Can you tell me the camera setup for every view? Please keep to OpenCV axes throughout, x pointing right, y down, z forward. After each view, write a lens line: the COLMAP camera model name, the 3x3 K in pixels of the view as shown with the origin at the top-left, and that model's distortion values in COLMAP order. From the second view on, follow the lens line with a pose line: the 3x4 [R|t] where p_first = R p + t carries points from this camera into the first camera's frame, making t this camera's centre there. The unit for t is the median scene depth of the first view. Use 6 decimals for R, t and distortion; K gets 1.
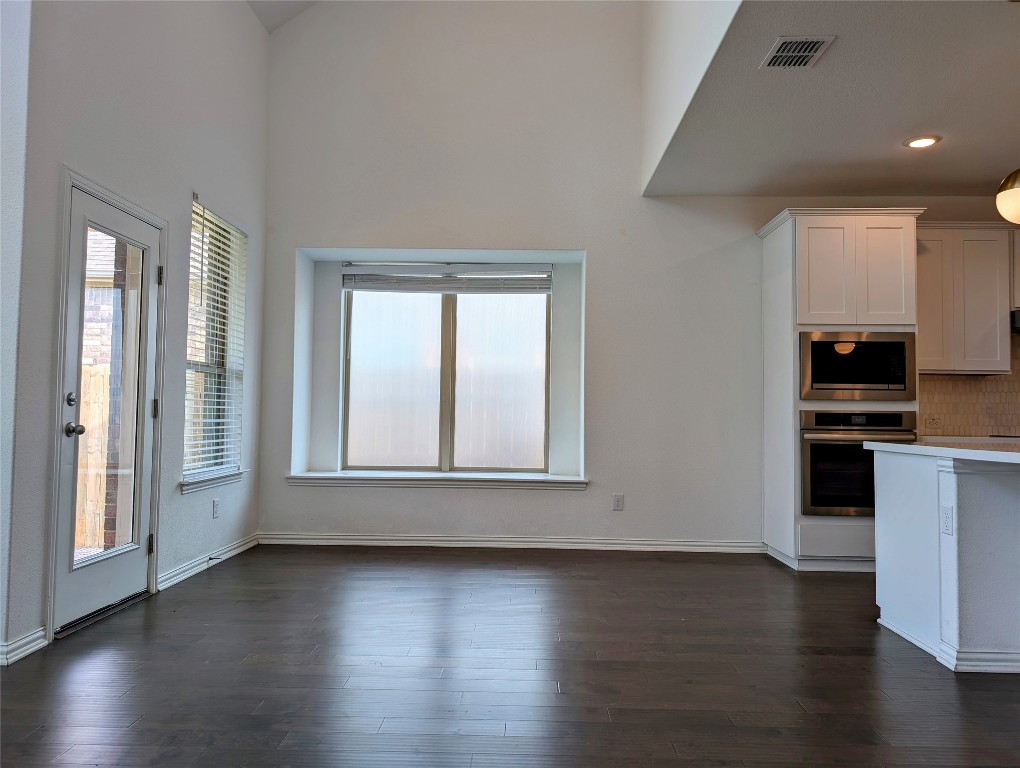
lens RADIAL K [[734.0, 0, 505.8], [0, 734.0, 383.3], [0, 0, 1]] dist [0.007547, -0.003801]
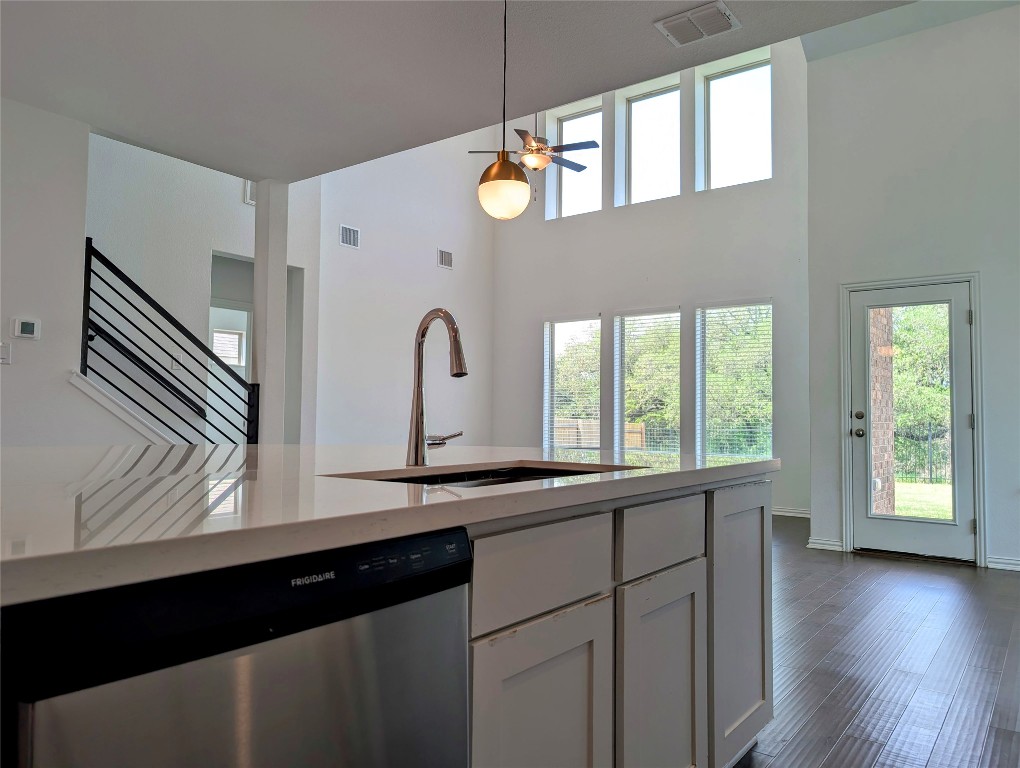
lens RADIAL K [[734.0, 0, 505.8], [0, 734.0, 383.3], [0, 0, 1]] dist [0.007547, -0.003801]
pose [[-0.579467, -0.051375, -0.813375, 1.283559], [0.022624, 0.996613, -0.079066, 0.063051], [0.814681, -0.064218, -0.576342, 1.319831]]
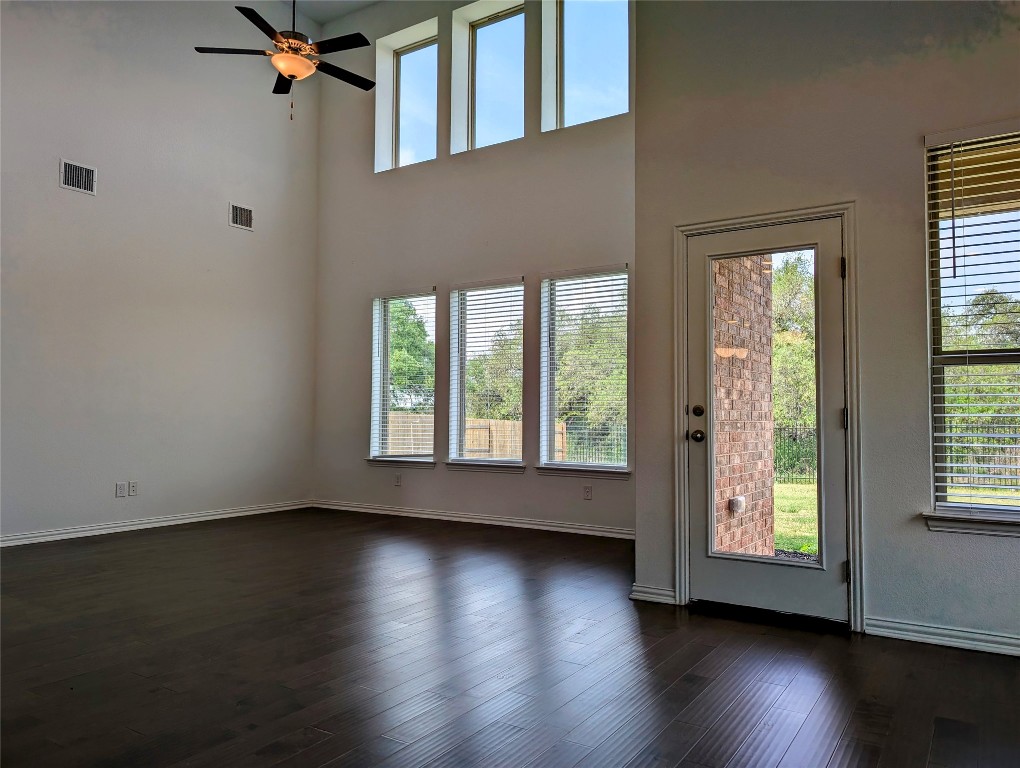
lens RADIAL K [[731.2, 0, 520.1], [0, 731.2, 381.2], [0, 0, 1]] dist [0.005120, -0.000723]
pose [[-0.515413, -0.054134, -0.855230, 0.587255], [0.029712, 0.996274, -0.080968, 0.060799], [0.856426, -0.067142, -0.511884, 1.366642]]
